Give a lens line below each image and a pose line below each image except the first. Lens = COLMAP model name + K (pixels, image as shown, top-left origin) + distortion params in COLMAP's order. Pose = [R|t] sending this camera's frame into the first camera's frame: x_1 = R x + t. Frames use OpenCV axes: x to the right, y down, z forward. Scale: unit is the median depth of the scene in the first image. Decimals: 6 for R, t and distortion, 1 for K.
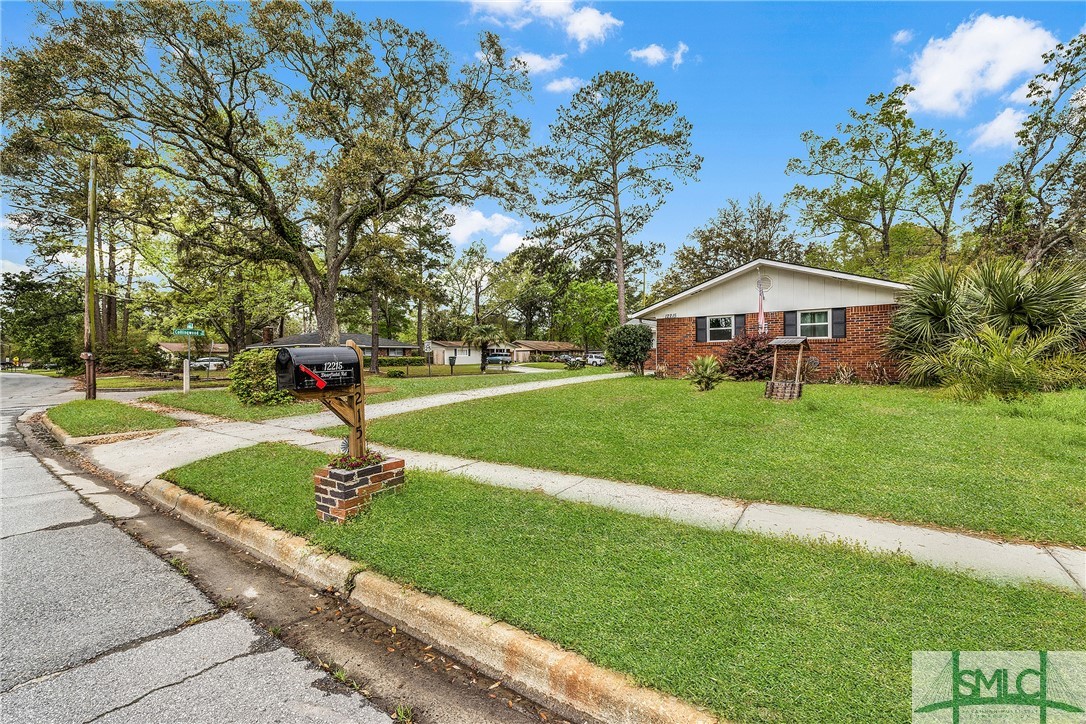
lens RADIAL K [[456.9, 0, 543.7], [0, 456.9, 361.4], [0, 0, 1]] dist [-0.000953, 0.000514]
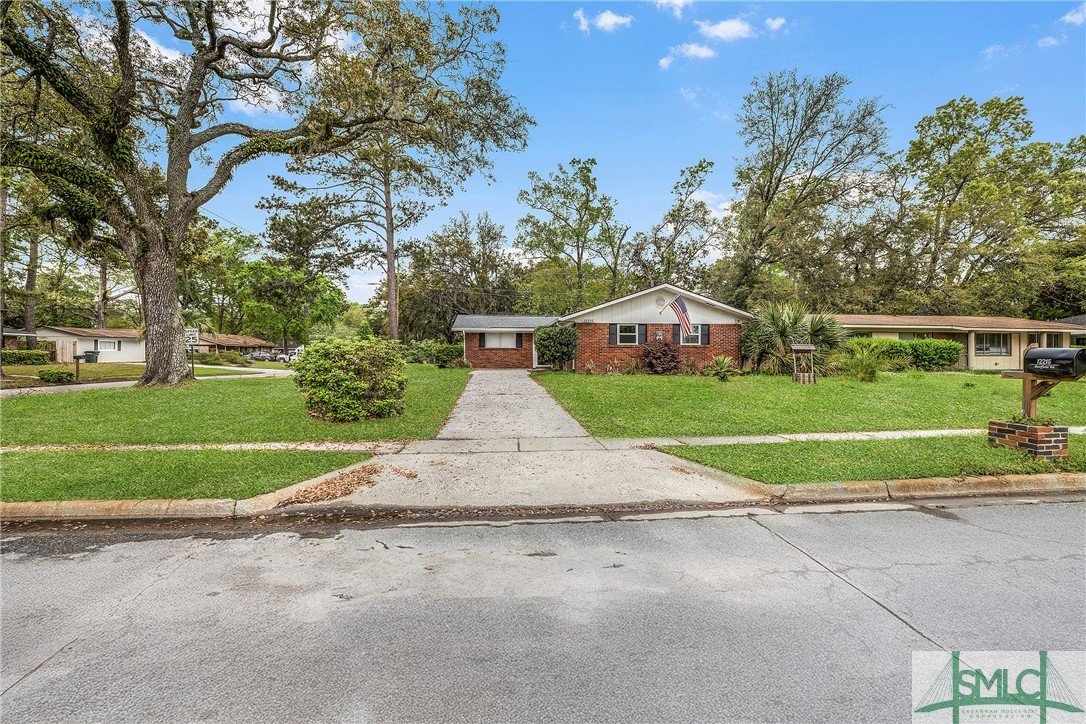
lens RADIAL K [[456.9, 0, 540.7], [0, 456.9, 359.5], [0, 0, 1]] dist [-0.000953, 0.000514]
pose [[0.749598, 0.007189, 0.661855, -0.609199], [-0.006120, 0.999974, -0.003929, 0.004447], [-0.661865, -0.001105, 0.749622, 0.211993]]
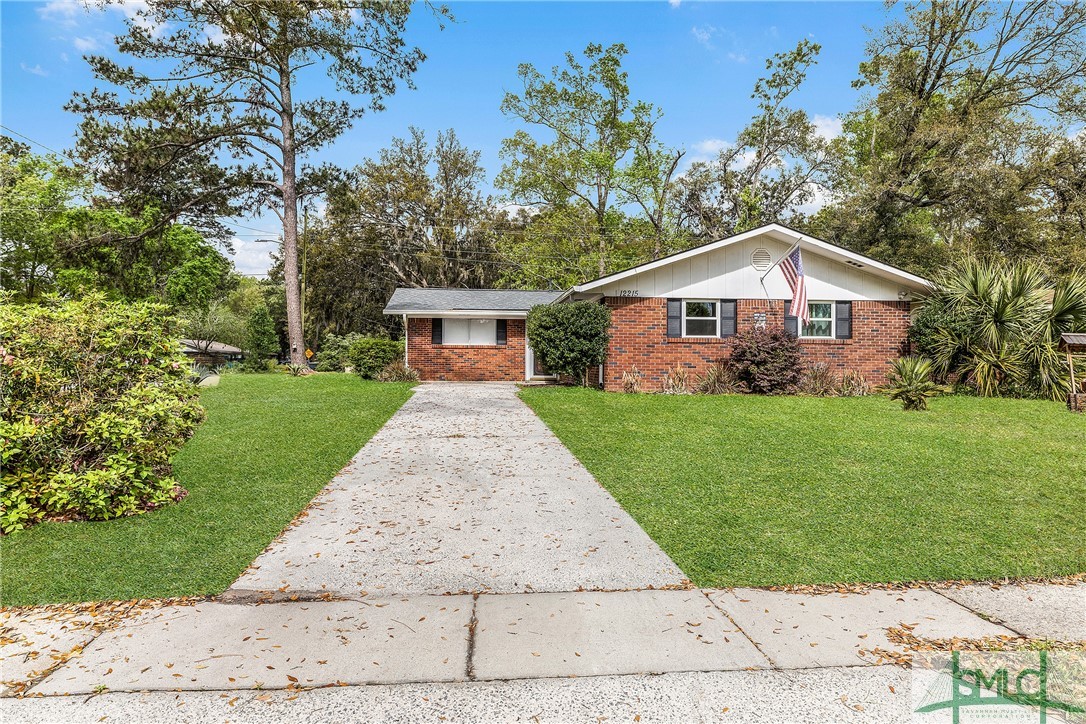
lens RADIAL K [[692.9, 0, 541.5], [0, 692.9, 357.4], [0, 0, 1]] dist [0.000155, 0.001440]
pose [[0.745668, 0.019901, 0.666020, -0.460980], [-0.010839, 0.999784, -0.017740, 0.006955], [-0.666229, 0.006009, 0.745723, 0.383872]]
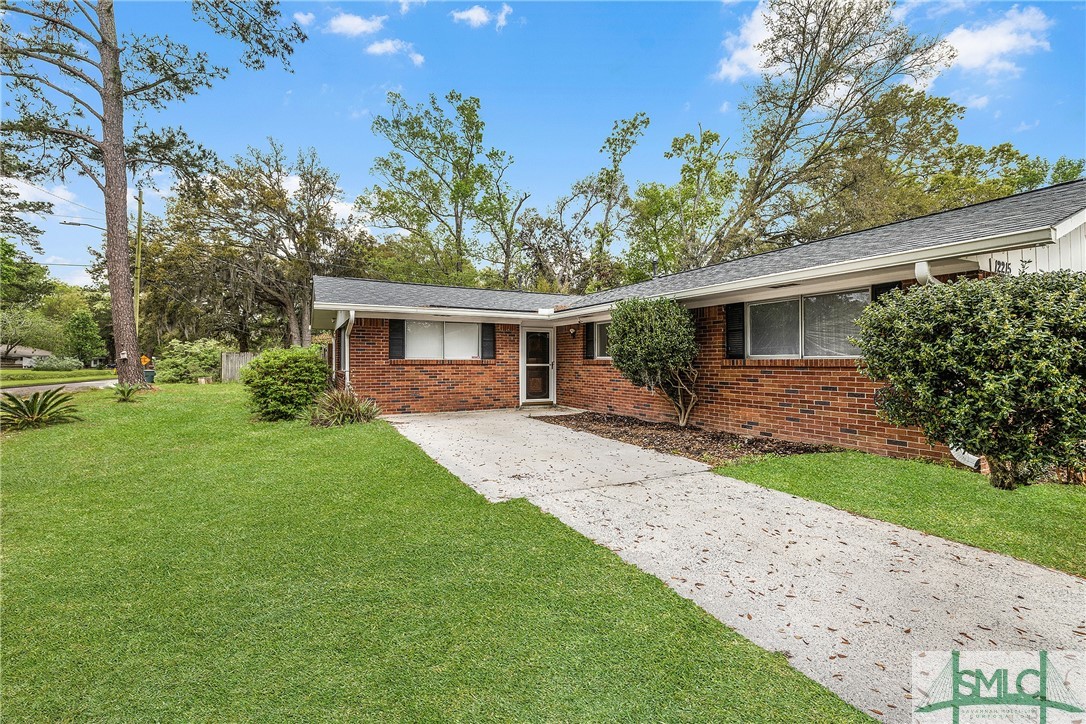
lens RADIAL K [[456.9, 0, 543.0], [0, 456.9, 359.4], [0, 0, 1]] dist [-0.000953, 0.000514]
pose [[0.429685, 0.014136, 0.902868, -0.125328], [0.000461, 0.999874, -0.015874, -0.035054], [-0.902979, 0.007237, 0.429624, 1.200216]]
